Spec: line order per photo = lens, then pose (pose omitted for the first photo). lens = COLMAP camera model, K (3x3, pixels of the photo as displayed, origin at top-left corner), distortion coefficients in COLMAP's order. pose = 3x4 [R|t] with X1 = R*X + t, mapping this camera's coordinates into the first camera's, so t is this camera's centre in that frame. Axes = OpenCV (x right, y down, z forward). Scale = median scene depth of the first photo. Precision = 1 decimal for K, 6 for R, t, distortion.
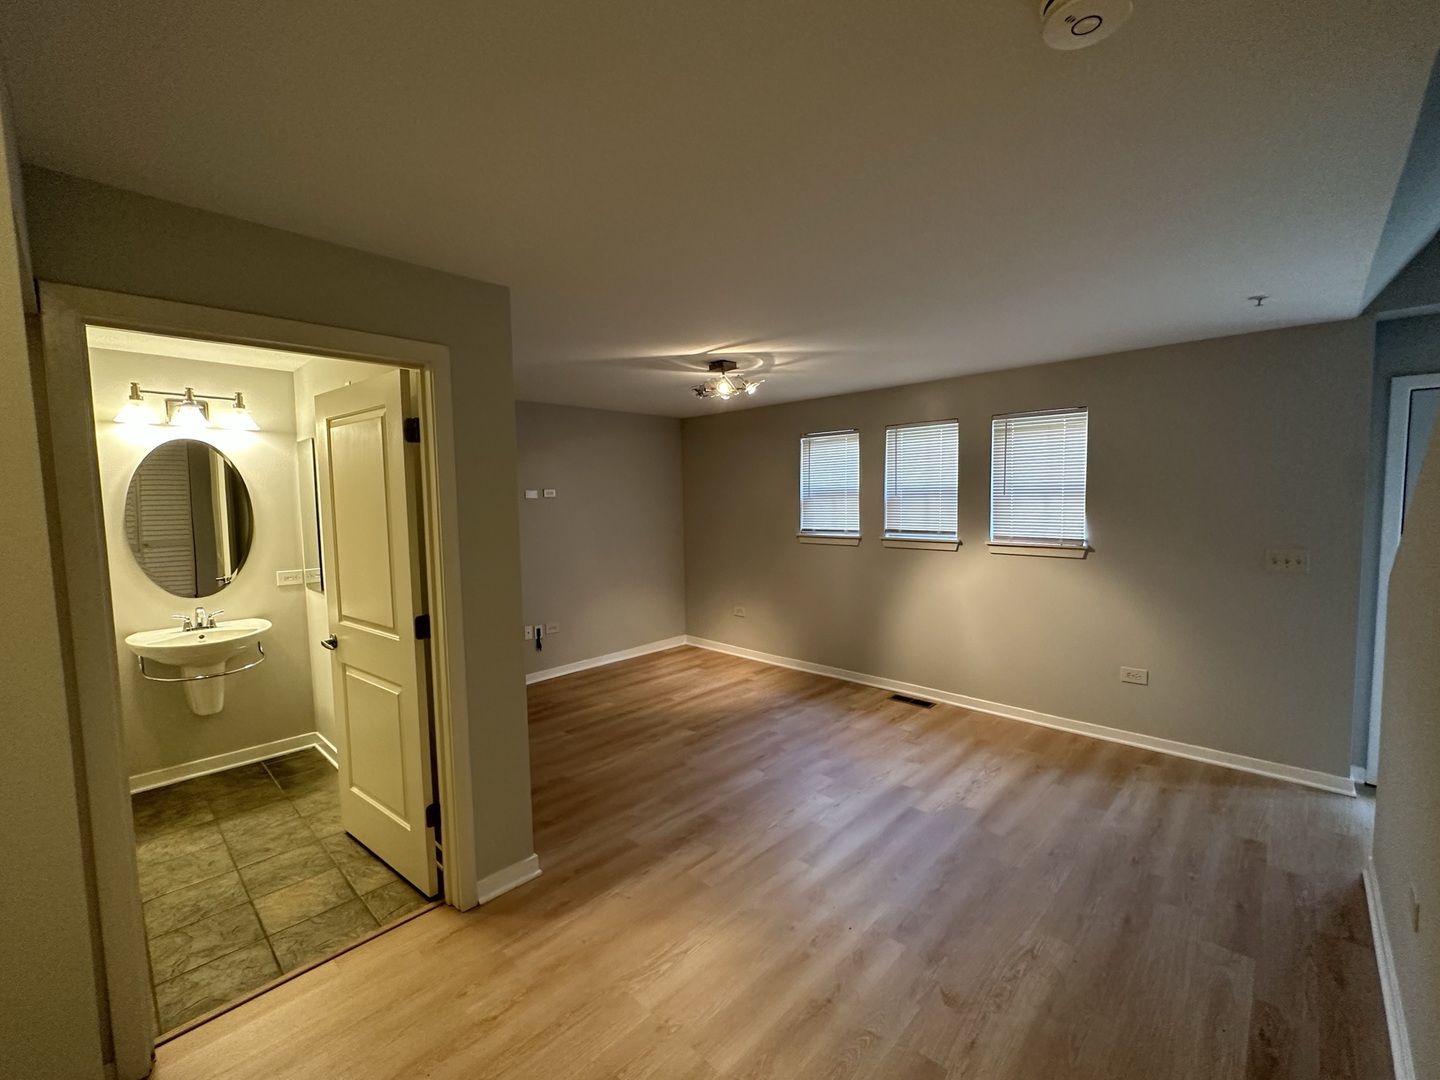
lens RADIAL K [[612.6, 0, 722.4], [0, 612.6, 540.4], [0, 0, 1]] dist [0.001474, 0.000012]
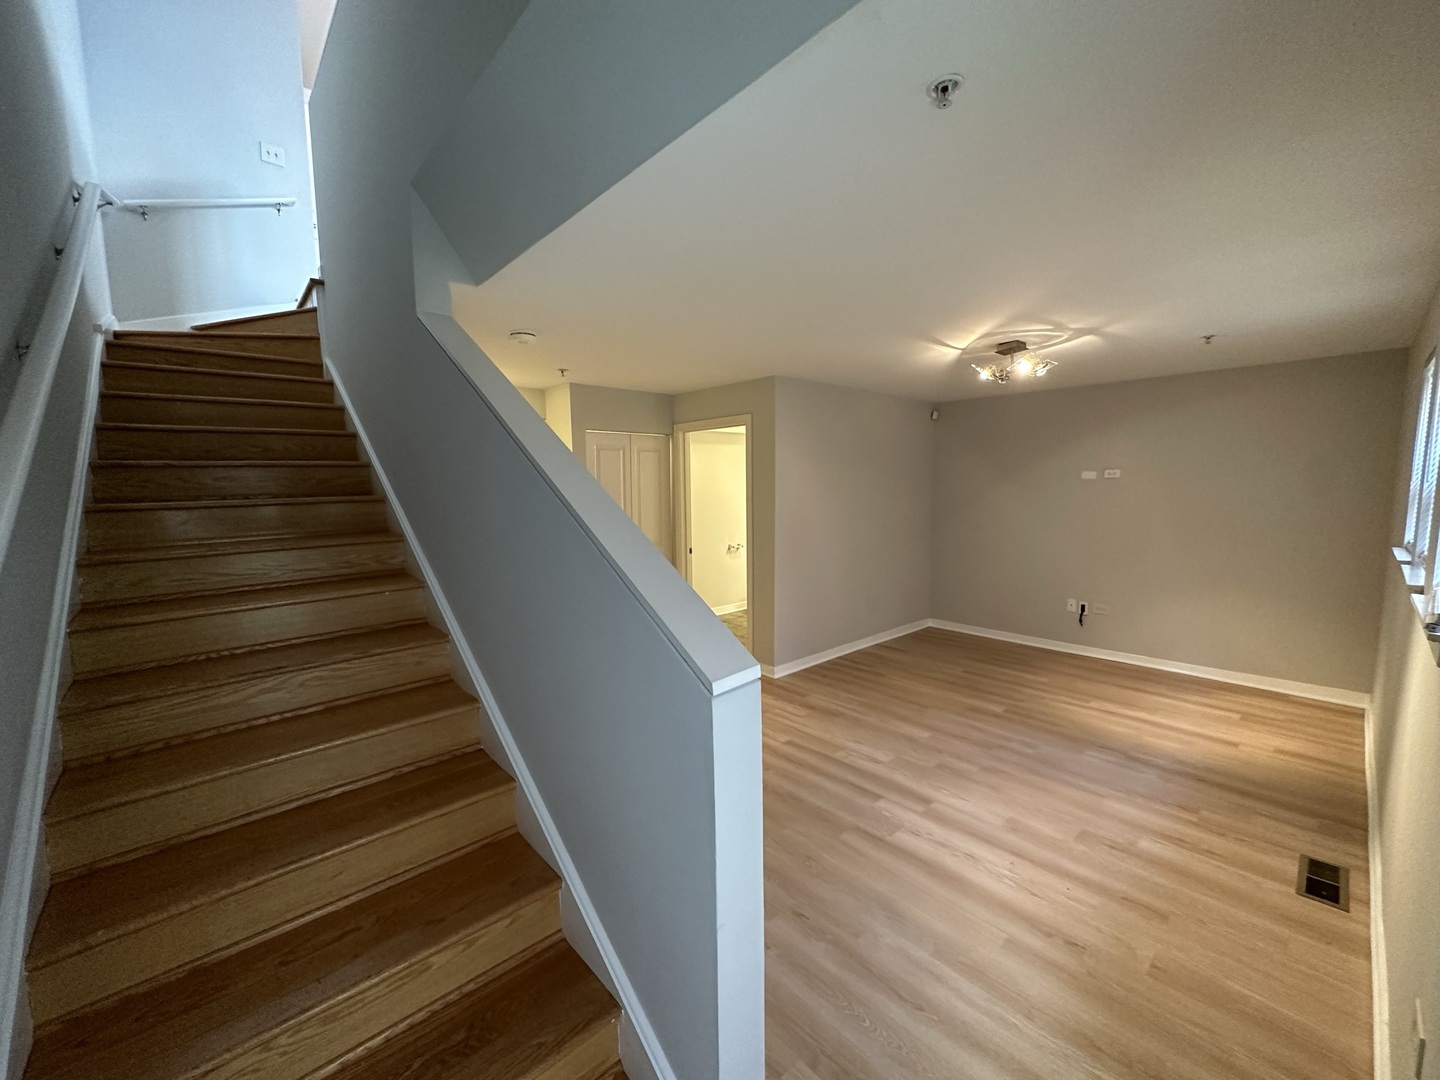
lens RADIAL K [[573.1, 0, 718.0], [0, 573.1, 540.2], [0, 0, 1]] dist [-0.001884, 0.000267]
pose [[-0.079727, 0.115368, -0.990118, 1.029747], [-0.059370, 0.990967, 0.120248, -0.065478], [0.995047, 0.068370, -0.072158, 0.657096]]
